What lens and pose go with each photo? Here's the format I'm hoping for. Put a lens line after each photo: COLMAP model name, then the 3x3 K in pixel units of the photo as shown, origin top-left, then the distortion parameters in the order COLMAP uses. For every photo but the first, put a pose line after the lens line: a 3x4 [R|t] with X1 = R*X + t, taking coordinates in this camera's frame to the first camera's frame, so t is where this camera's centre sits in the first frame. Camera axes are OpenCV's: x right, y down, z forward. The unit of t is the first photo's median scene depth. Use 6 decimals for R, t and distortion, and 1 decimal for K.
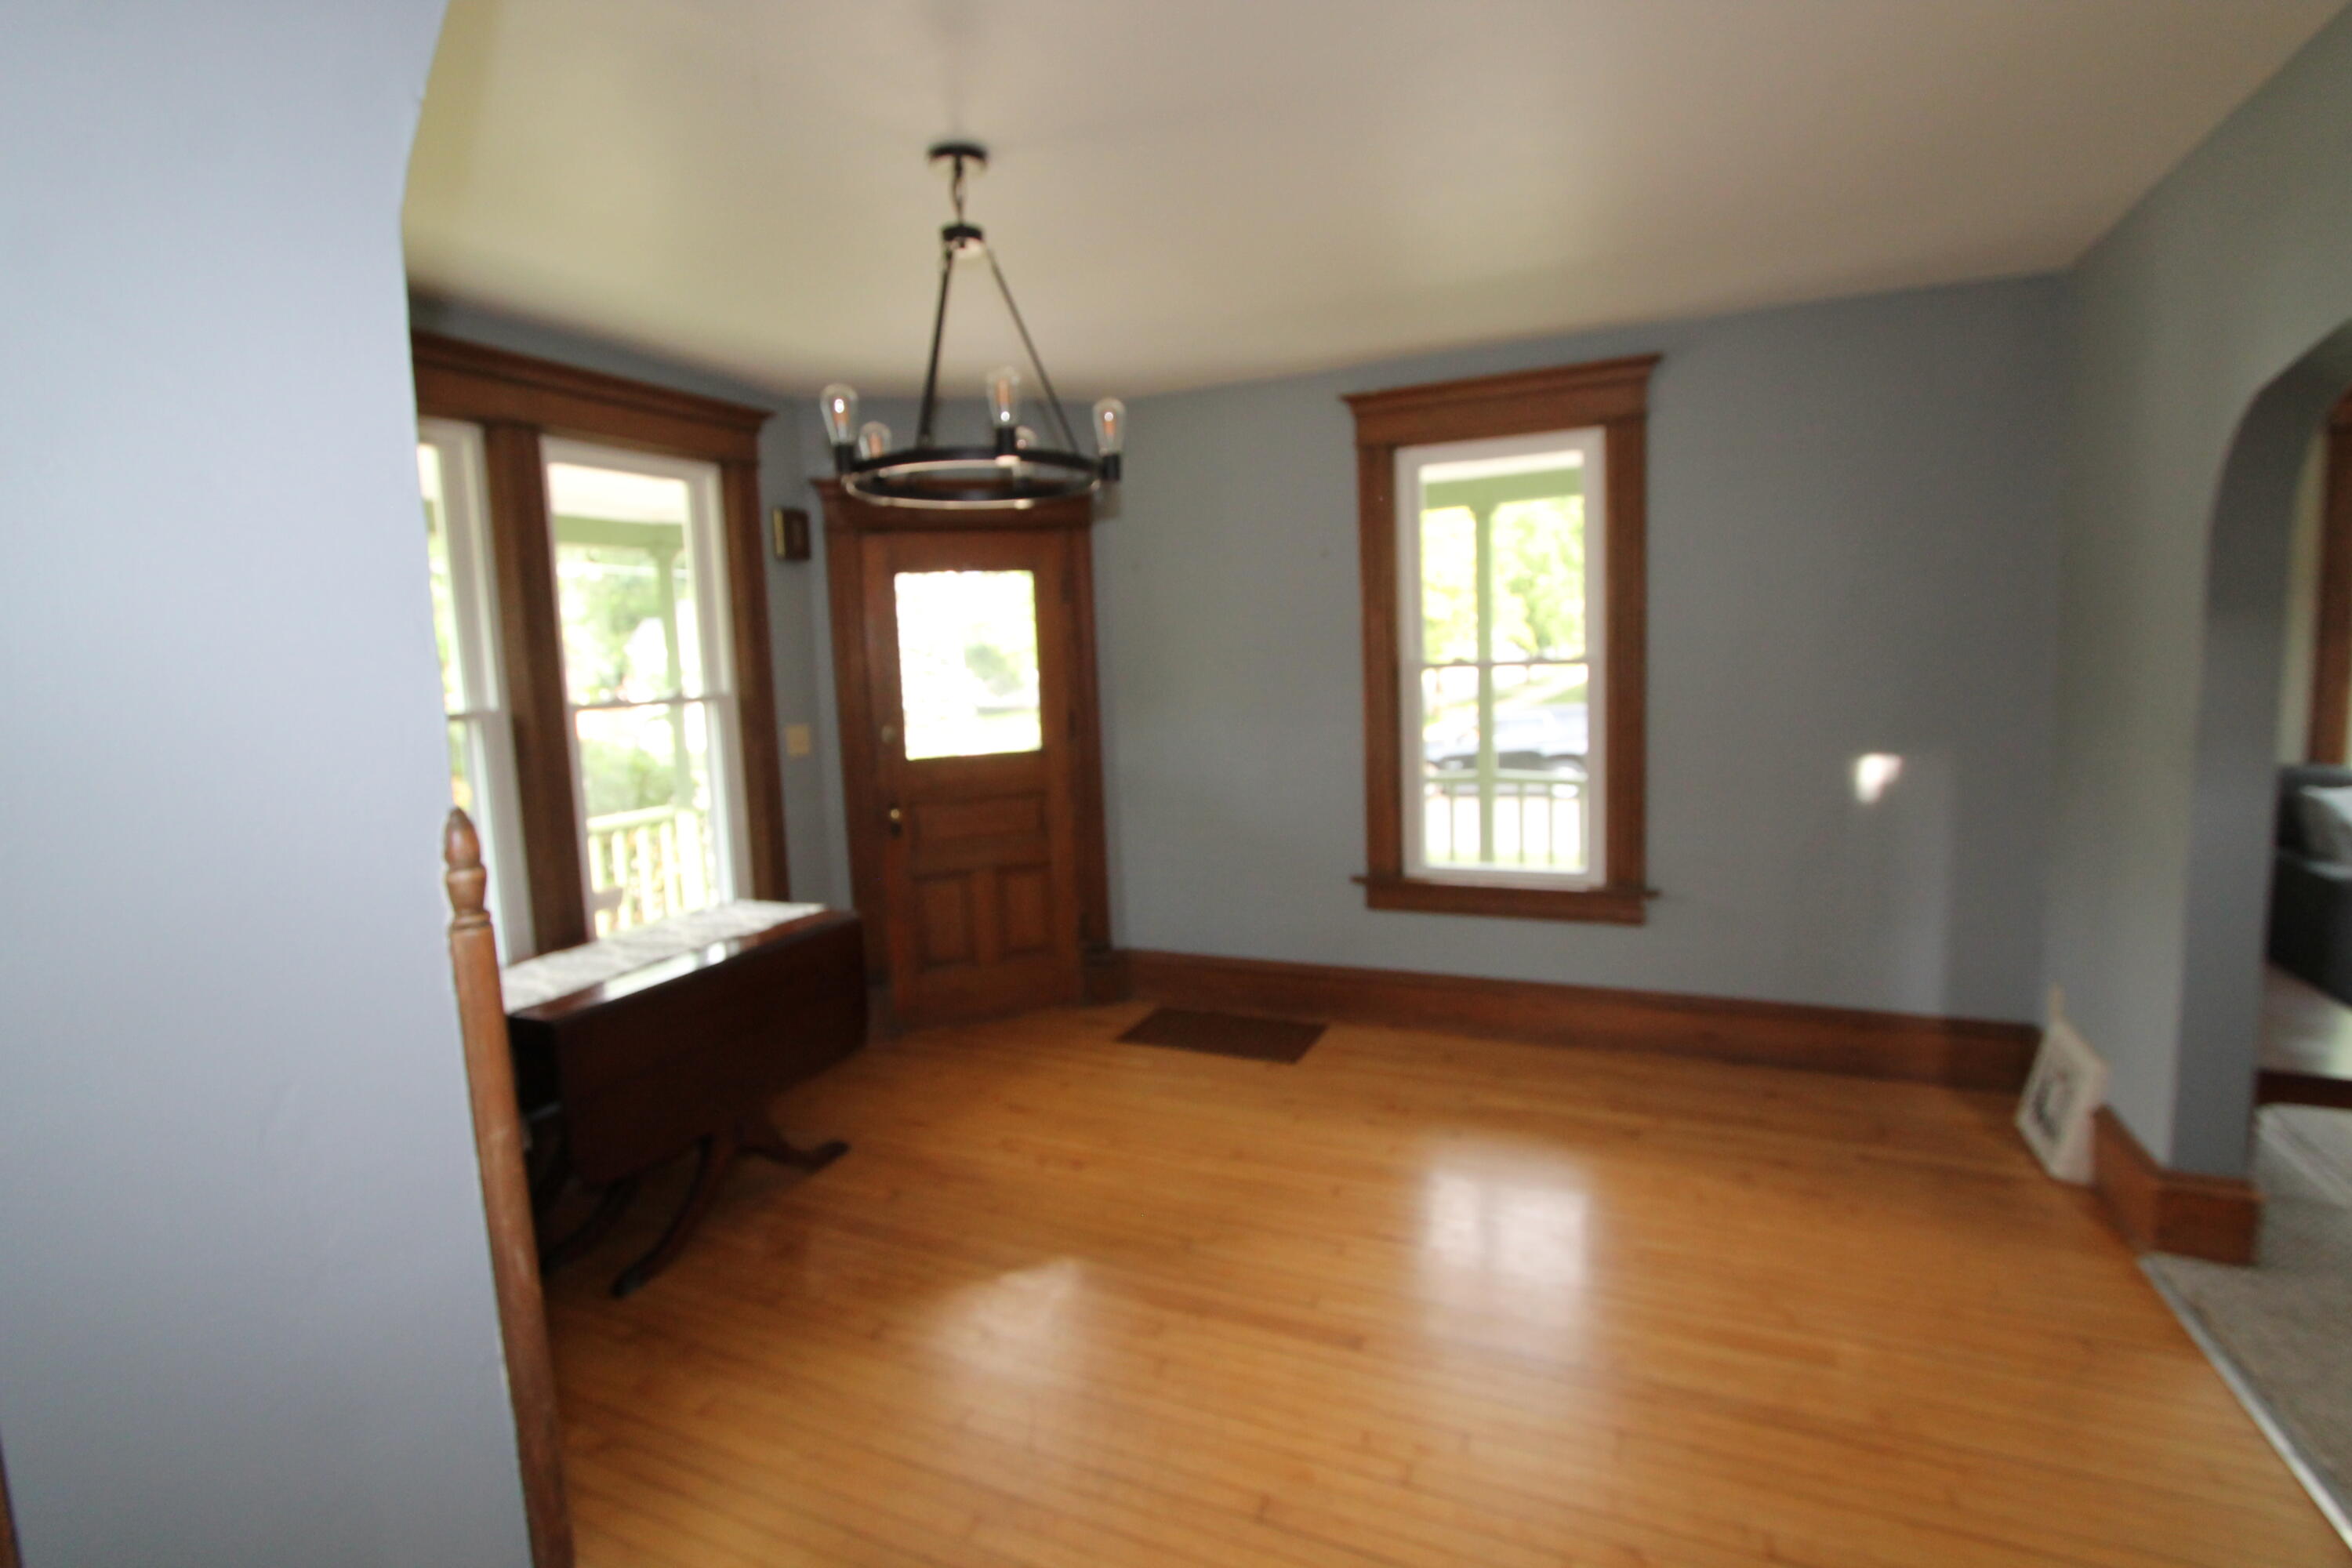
lens RADIAL K [[1093.3, 0, 1174.6], [0, 1093.3, 790.0], [0, 0, 1]] dist [-0.016521, -0.000439]
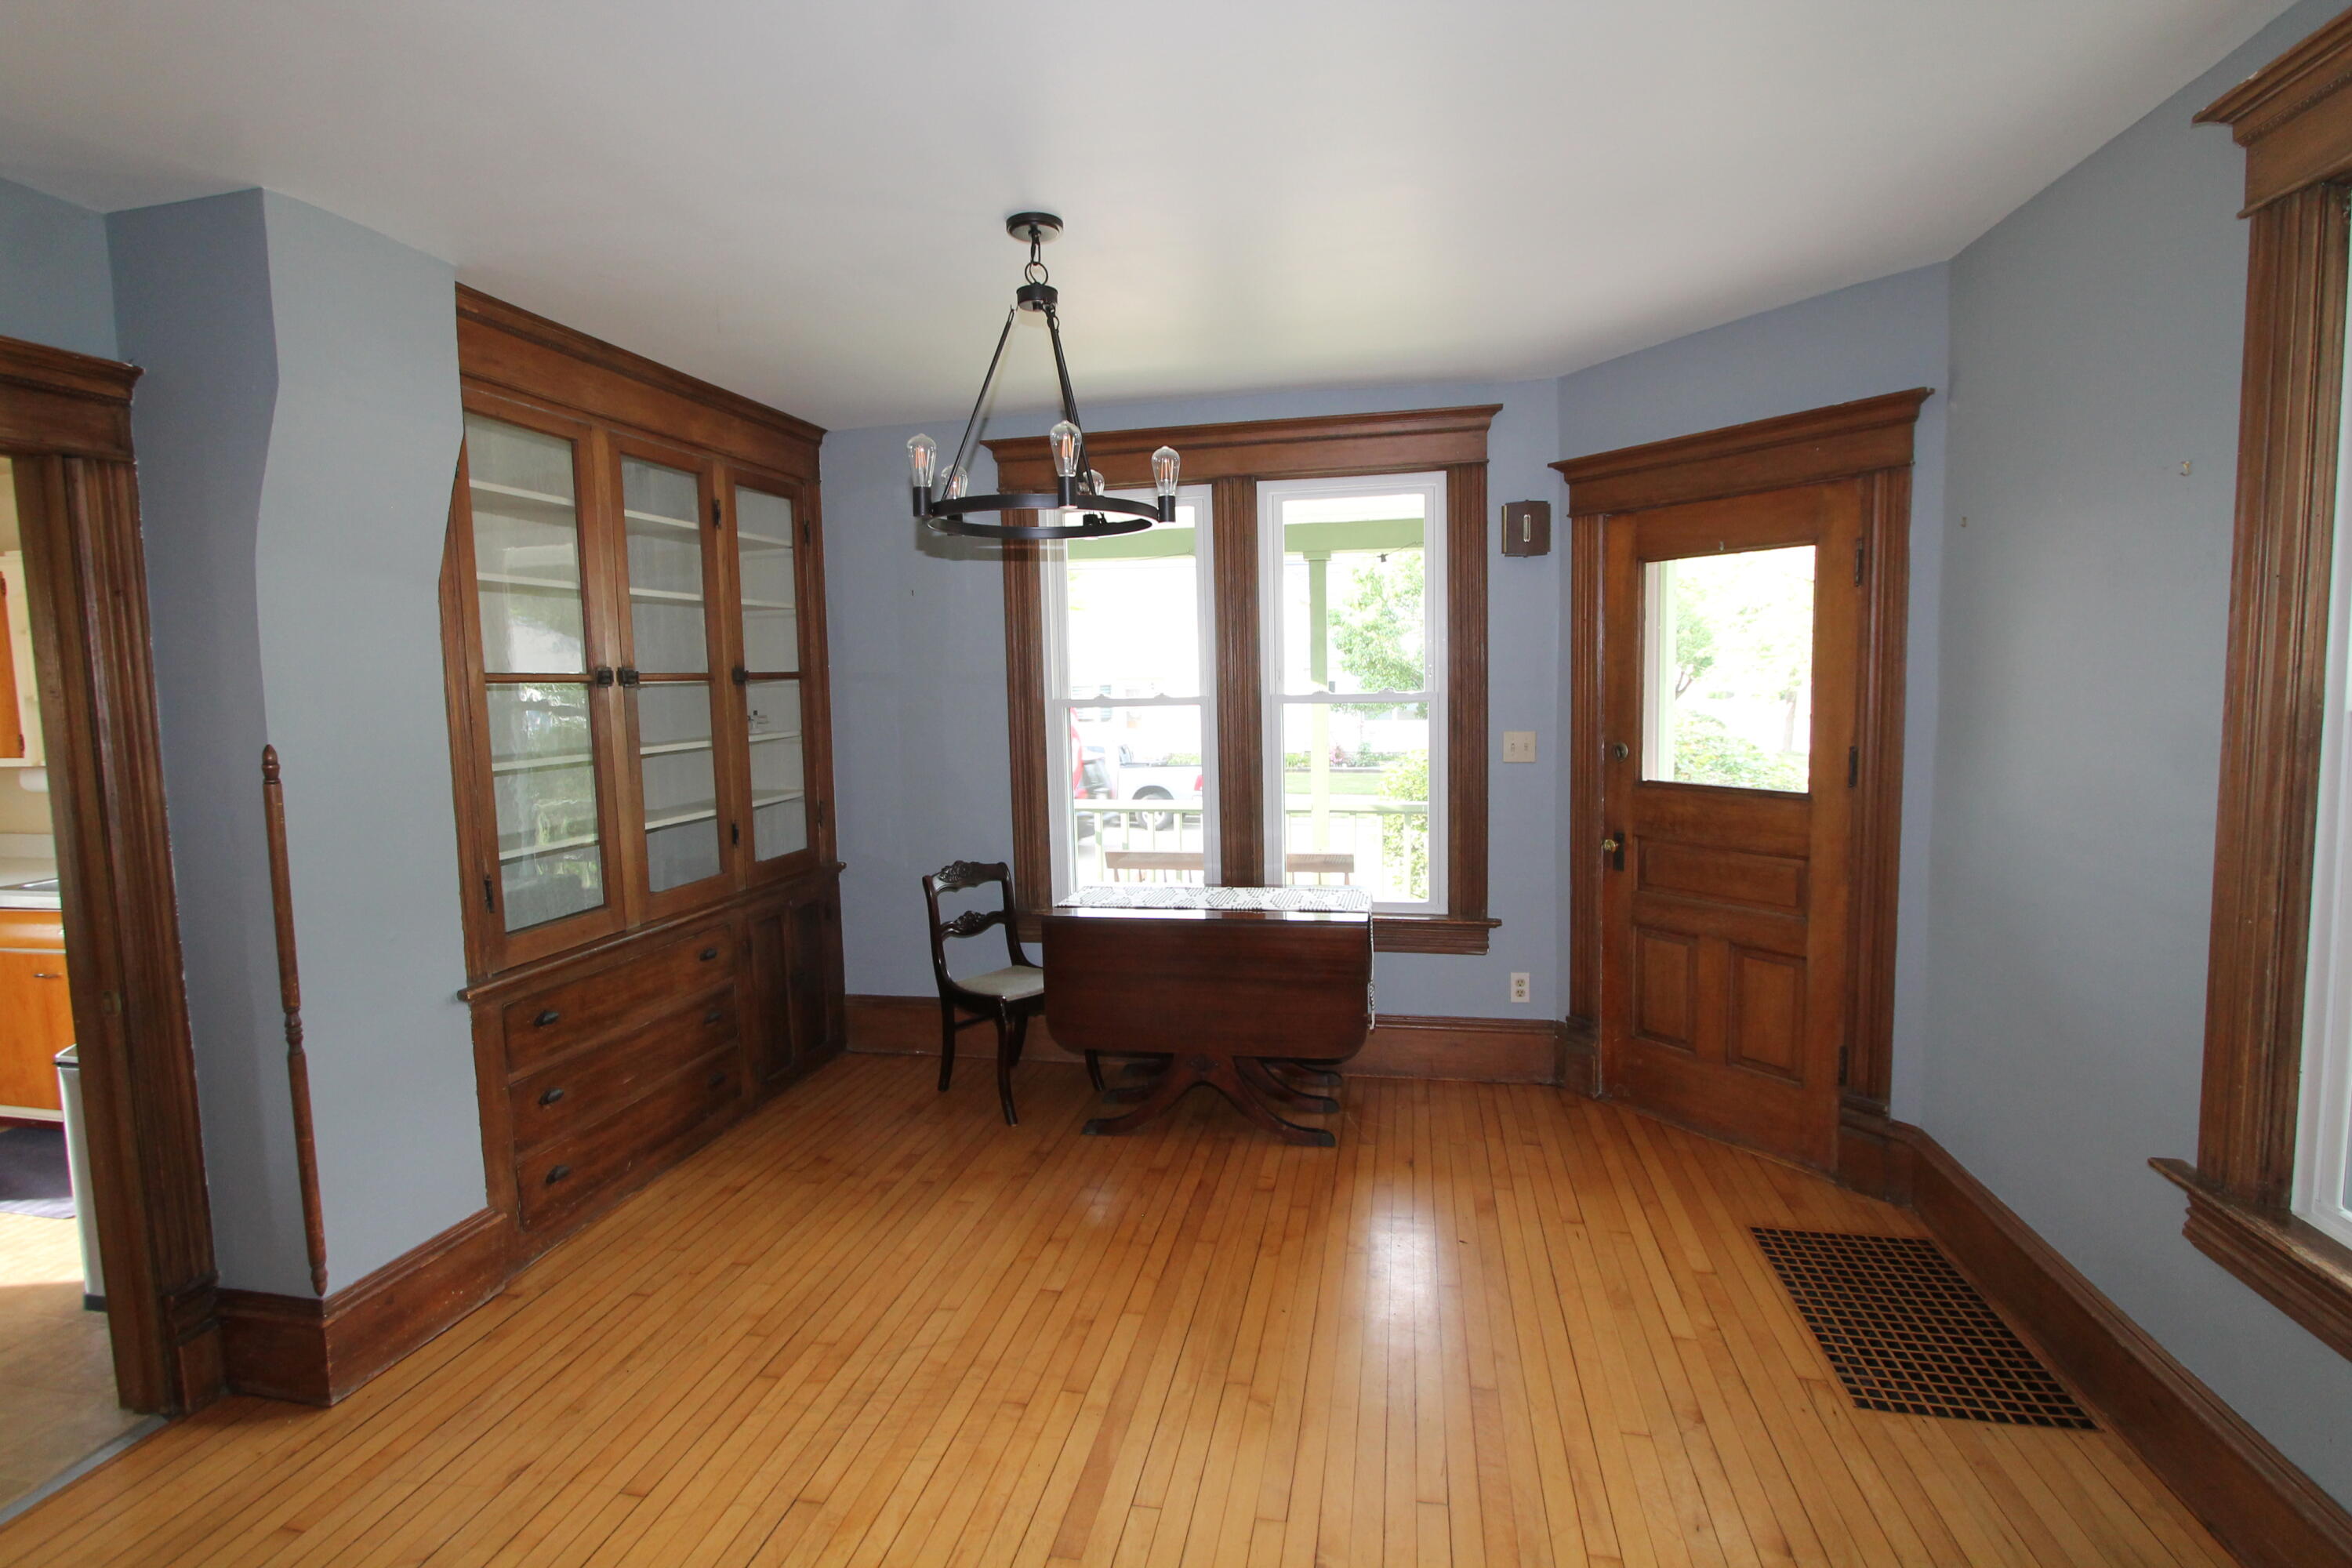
lens RADIAL K [[1093.3, 0, 1159.1], [0, 1093.3, 770.5], [0, 0, 1]] dist [-0.016521, -0.000439]
pose [[0.232039, 0.131762, -0.963741, 0.510090], [-0.111903, 0.987821, 0.108111, -0.092679], [0.966248, 0.082760, 0.243957, 0.476514]]
